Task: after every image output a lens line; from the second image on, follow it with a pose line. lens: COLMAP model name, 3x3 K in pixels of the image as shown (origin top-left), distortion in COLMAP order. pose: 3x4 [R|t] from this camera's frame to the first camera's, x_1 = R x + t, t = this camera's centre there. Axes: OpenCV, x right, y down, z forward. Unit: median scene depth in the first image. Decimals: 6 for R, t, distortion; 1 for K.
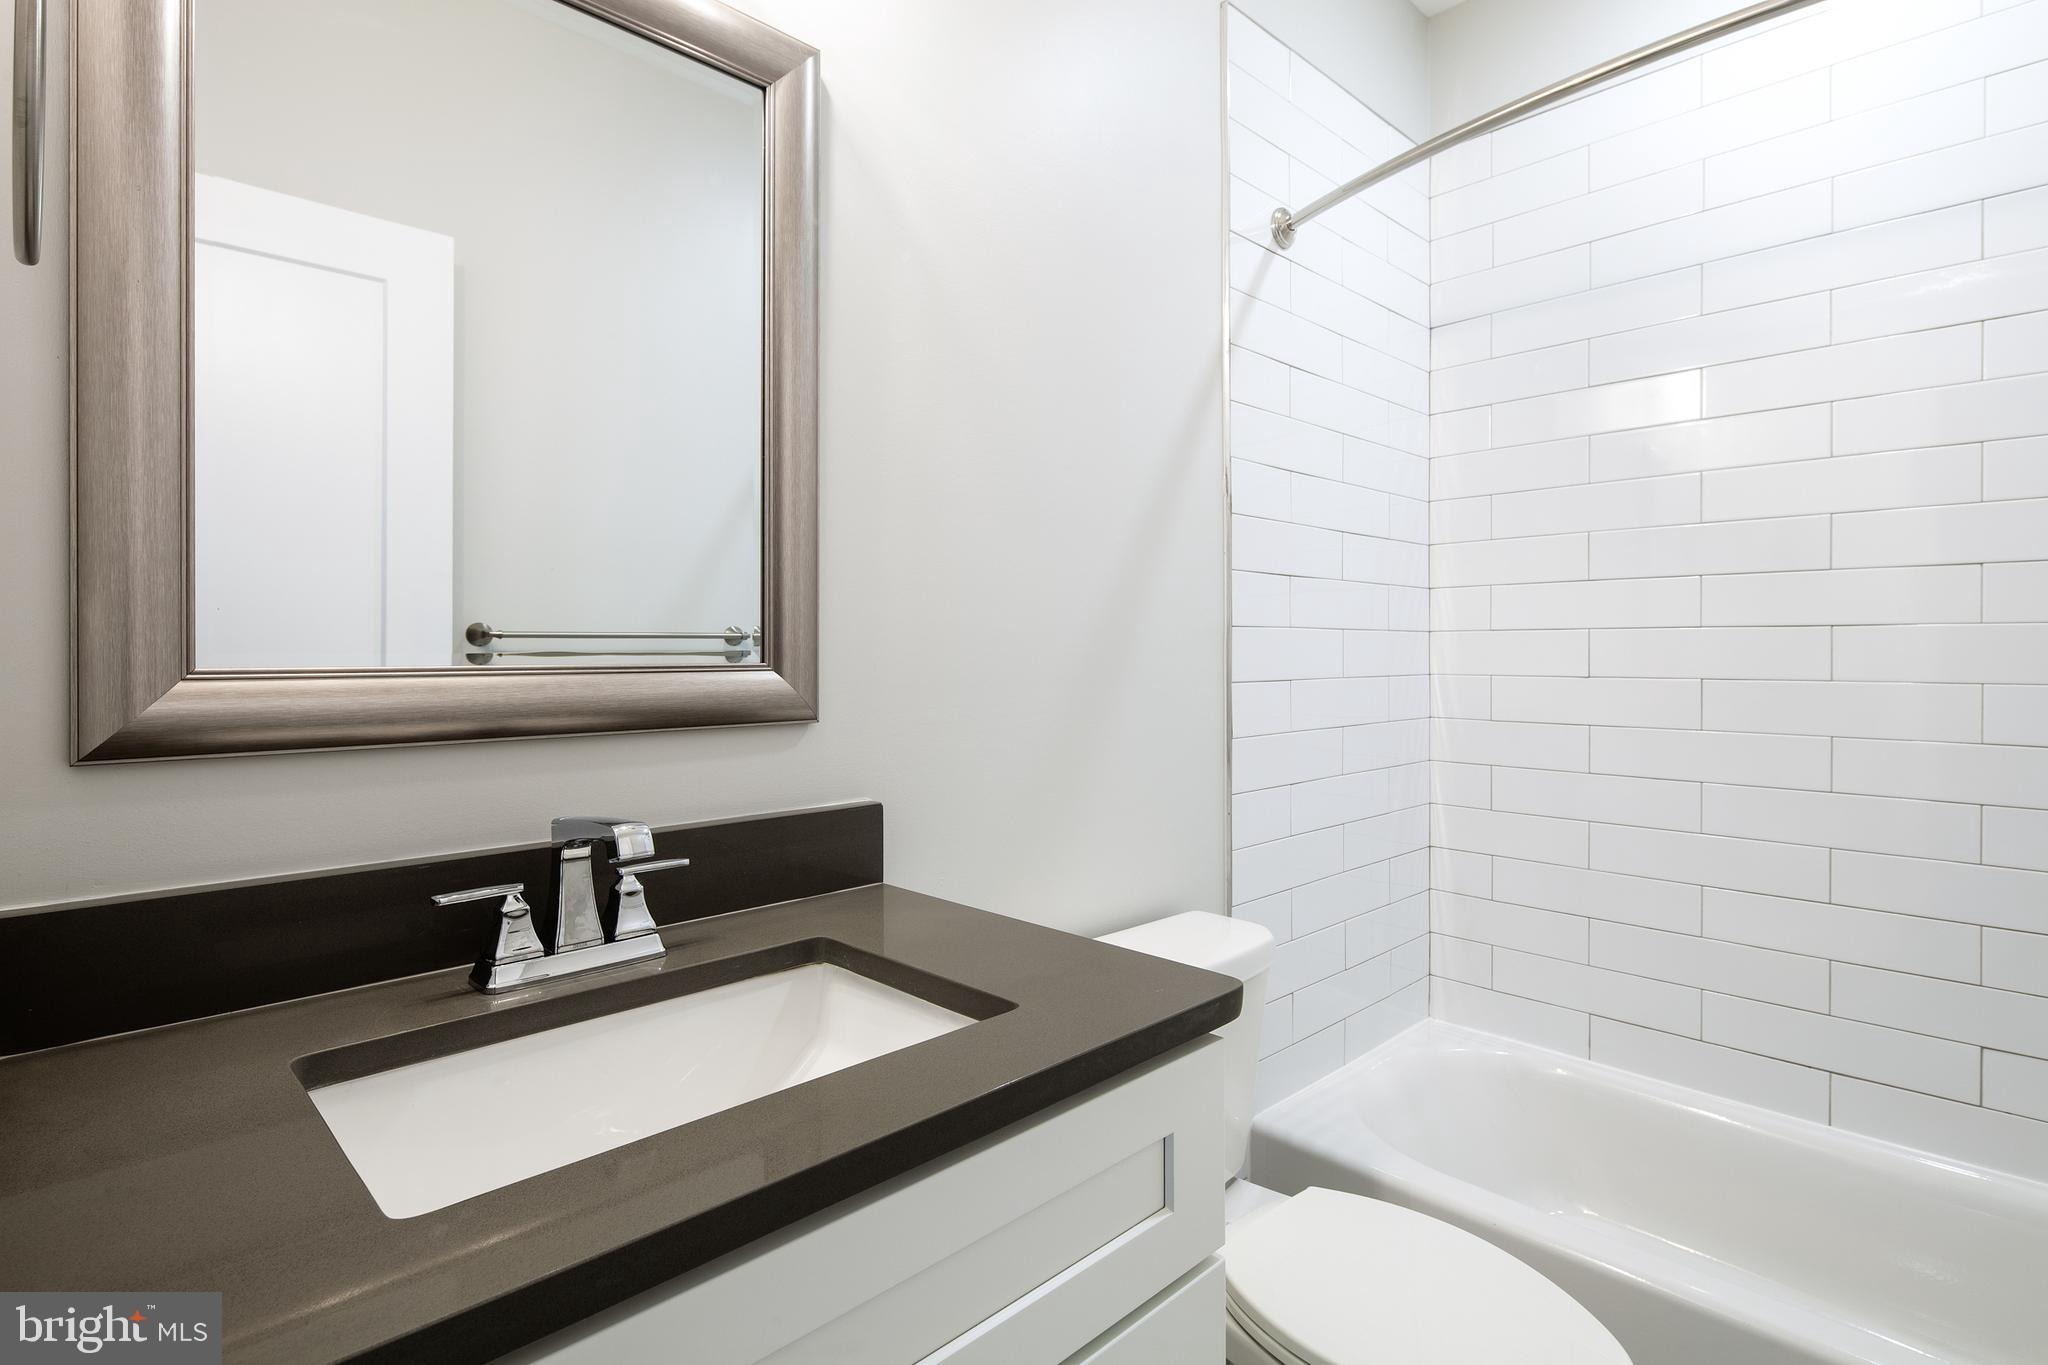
lens RADIAL K [[1008.9, 0, 1027.3], [0, 1008.9, 680.0], [0, 0, 1]] dist [0.006861, -0.005527]
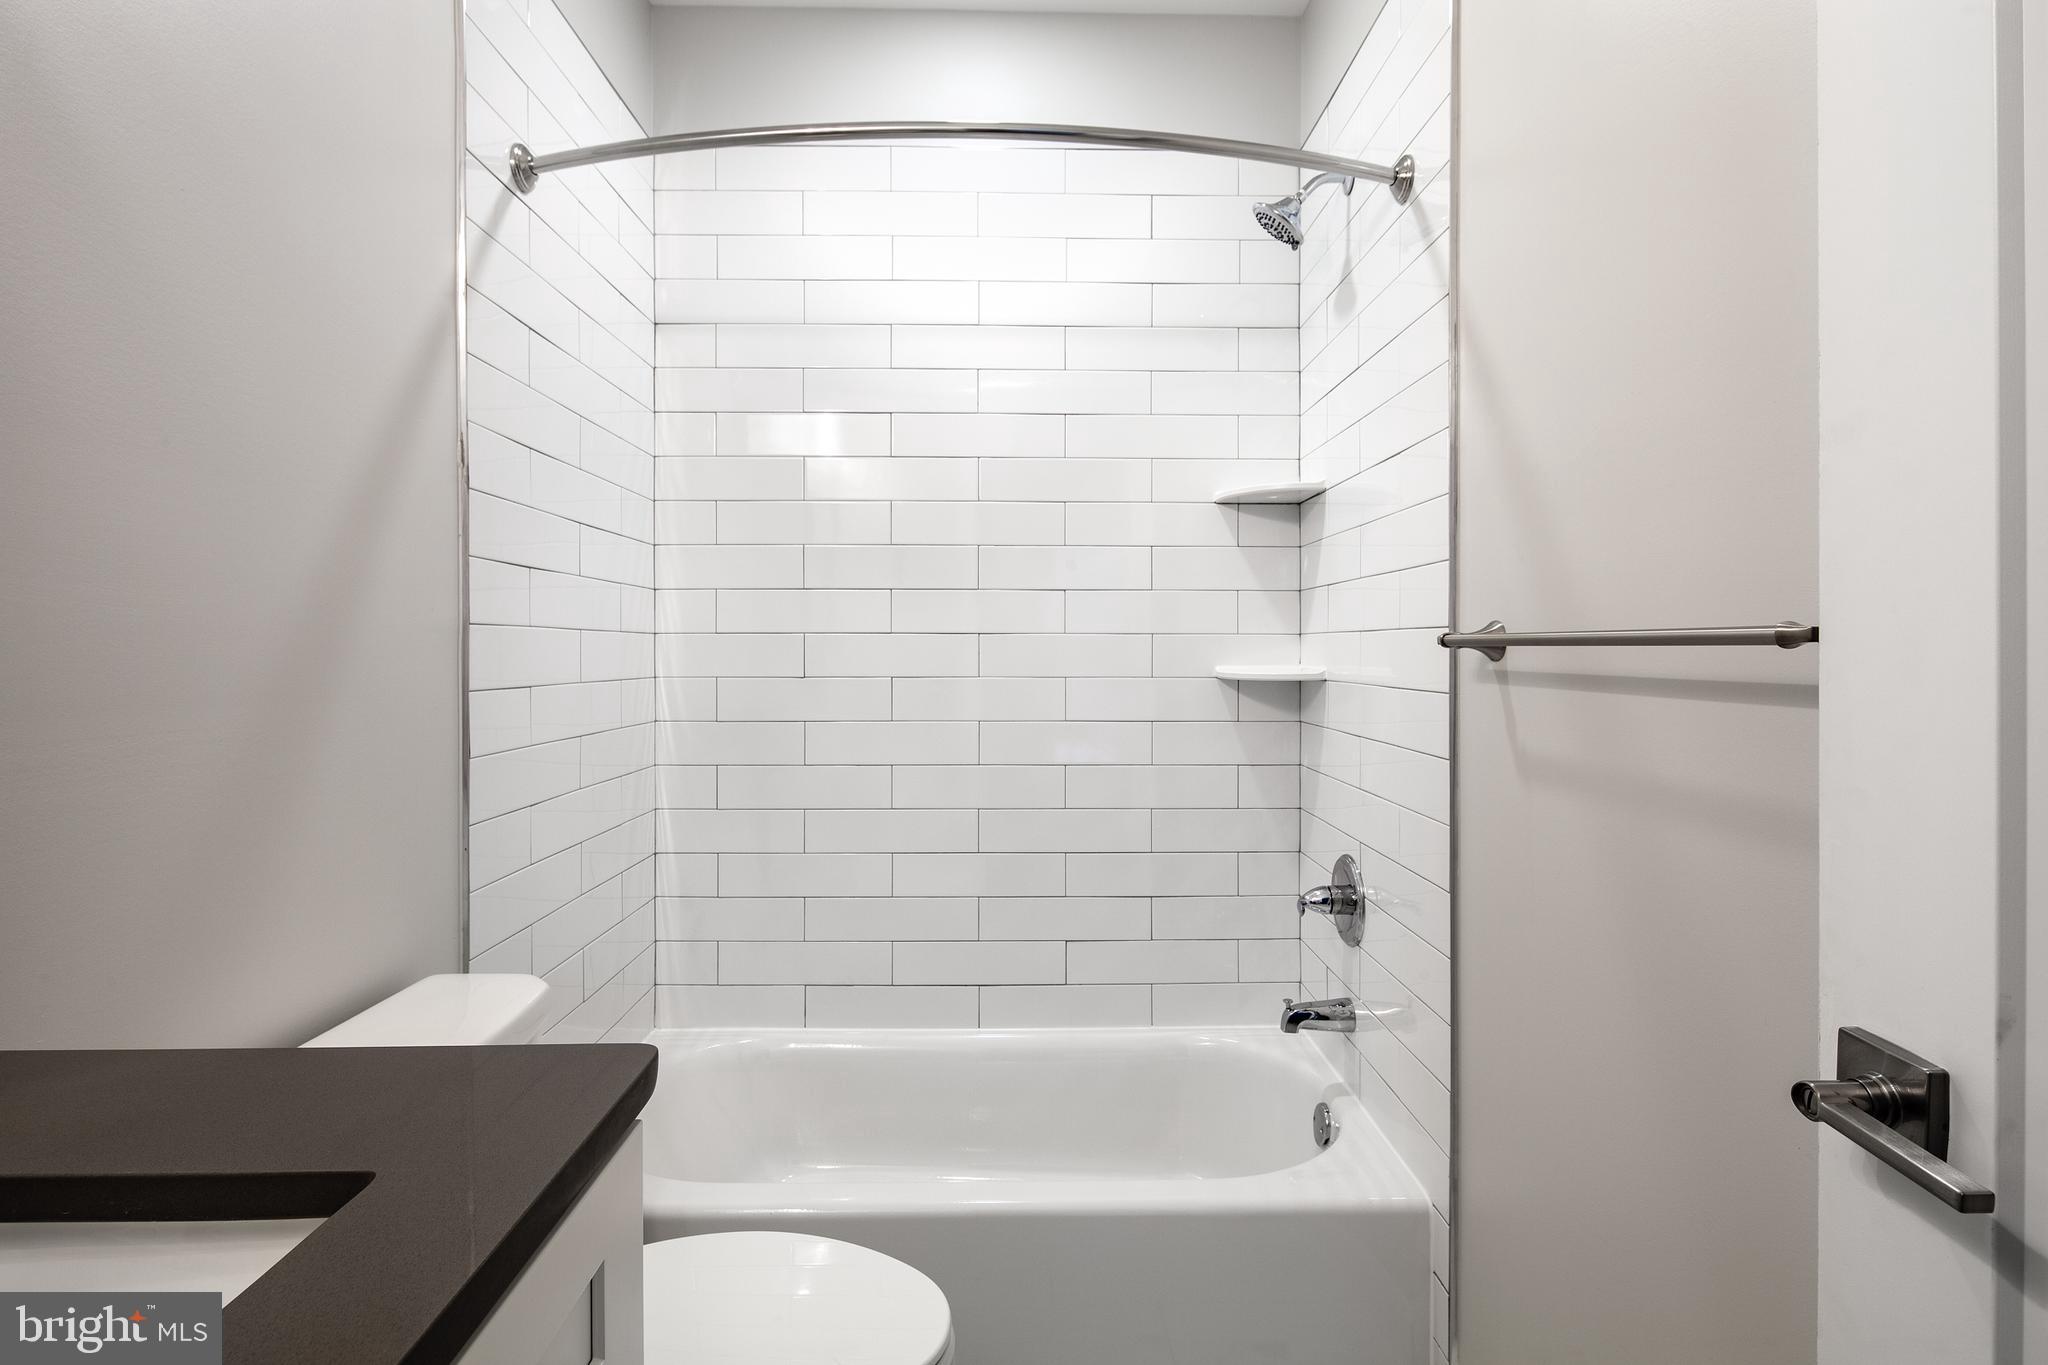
lens RADIAL K [[1008.9, 0, 1027.1], [0, 1008.9, 671.8], [0, 0, 1]] dist [0.006861, -0.005527]
pose [[0.678536, -0.011772, 0.734473, -0.095573], [0.018576, 0.999827, -0.001137, -0.003989], [-0.734332, 0.014415, 0.678637, 0.093230]]
